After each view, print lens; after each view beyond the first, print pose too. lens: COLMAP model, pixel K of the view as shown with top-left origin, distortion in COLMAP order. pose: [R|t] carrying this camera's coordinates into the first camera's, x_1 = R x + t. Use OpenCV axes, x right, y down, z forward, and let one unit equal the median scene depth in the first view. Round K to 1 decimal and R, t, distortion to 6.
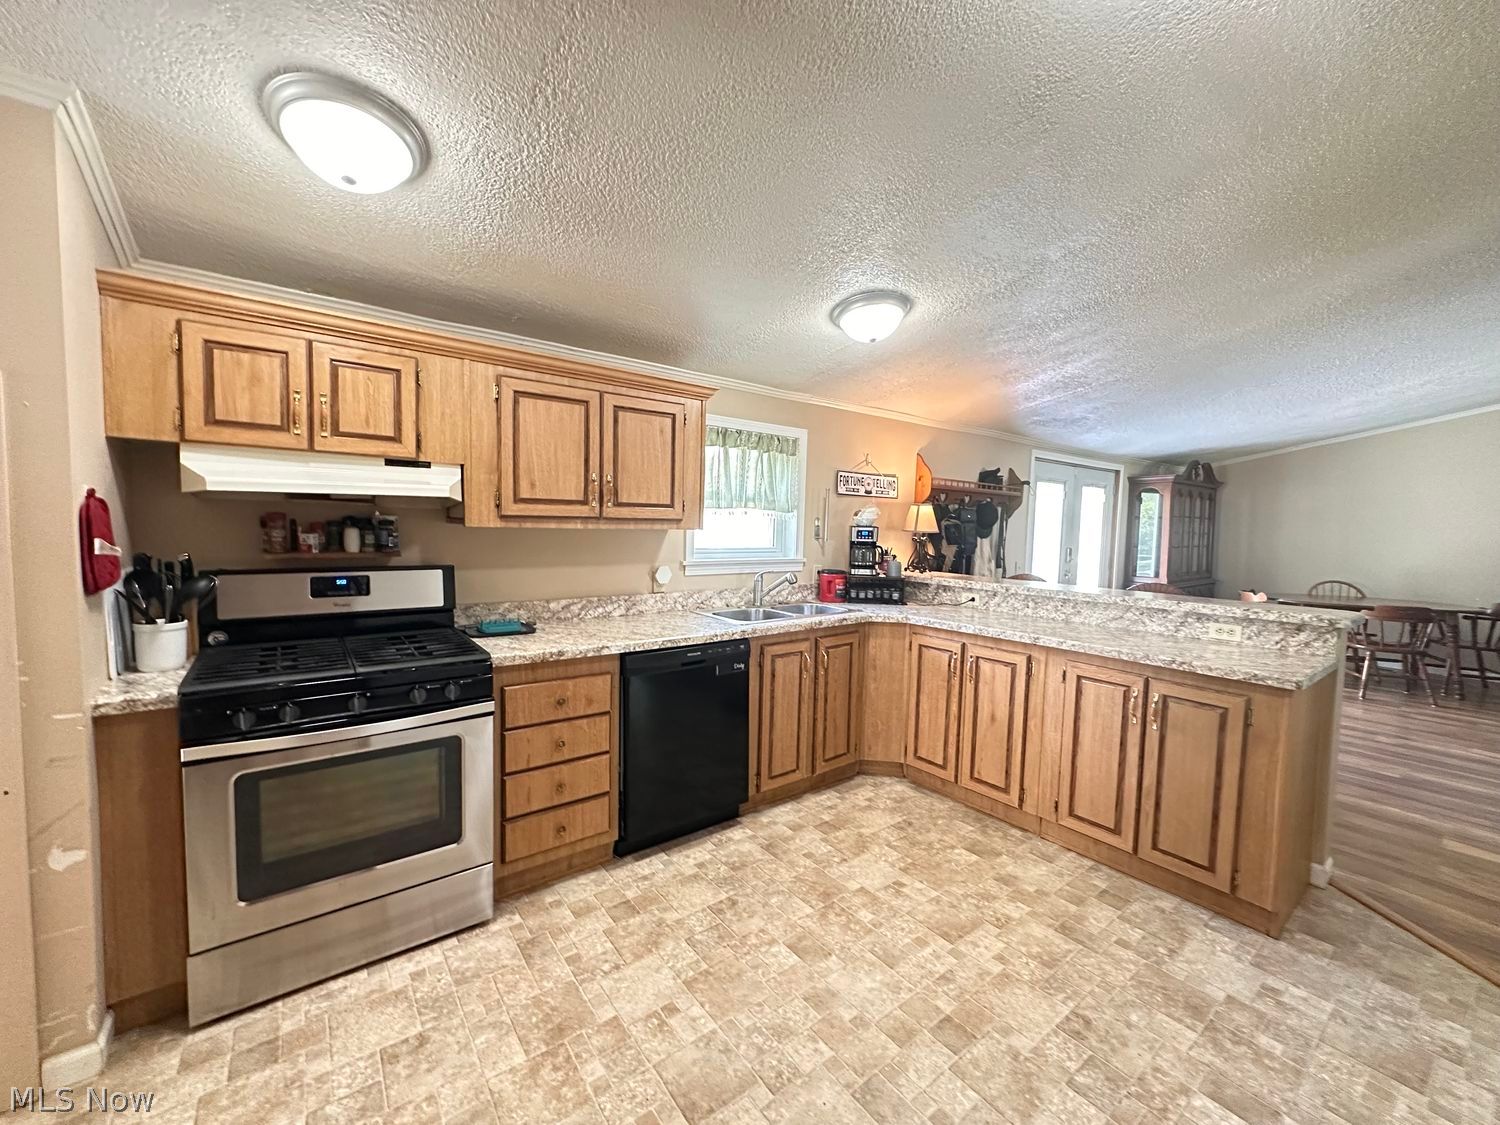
lens RADIAL K [[601.5, 0, 750.0], [0, 601.5, 562.5], [0, 0, 1]] dist [-0.000372, 0.000493]
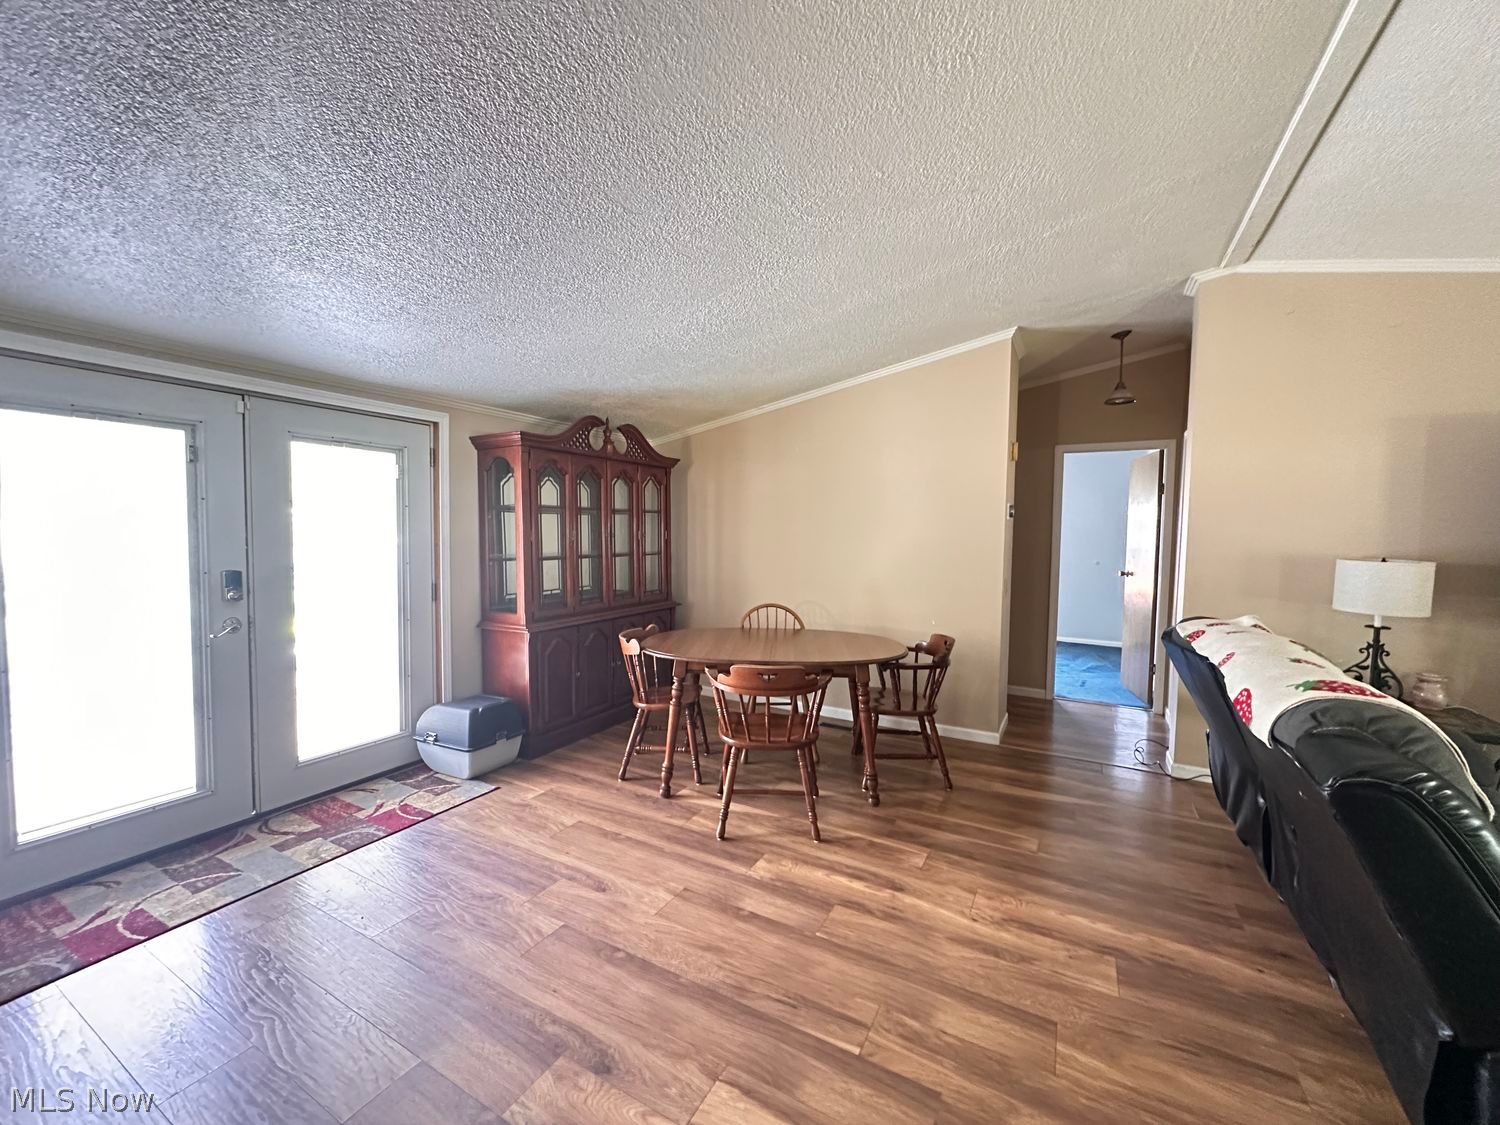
lens RADIAL K [[601.5, 0, 750.0], [0, 601.5, 562.5], [0, 0, 1]] dist [-0.000372, 0.000493]
pose [[0.915684, -0.033045, 0.400537, 1.498169], [0.034754, 0.999391, 0.002999, -0.039992], [-0.400393, 0.011174, 0.916276, 0.888877]]
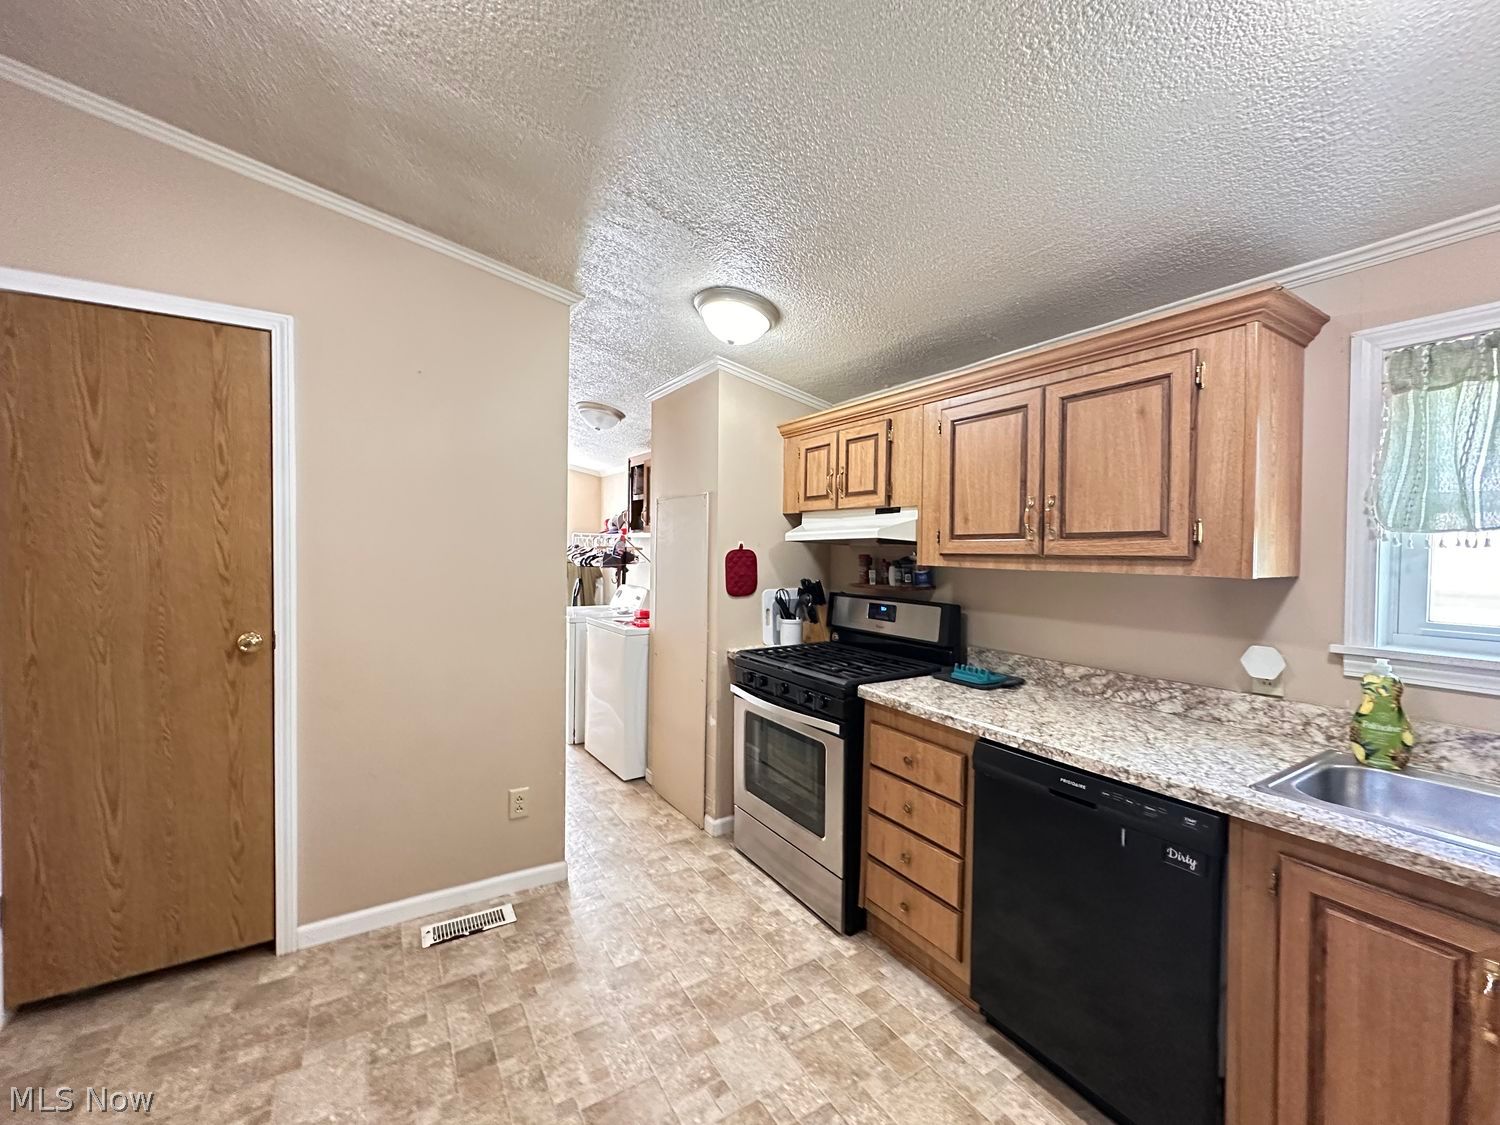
lens RADIAL K [[608.8, 0, 750.0], [0, 608.8, 562.5], [0, 0, 1]] dist [-0.001193, 0.000030]
pose [[-0.096842, -0.002712, -0.995296, 0.492557], [-0.079126, 0.996852, 0.004983, -0.038726], [0.992150, 0.079237, -0.096752, 0.673284]]
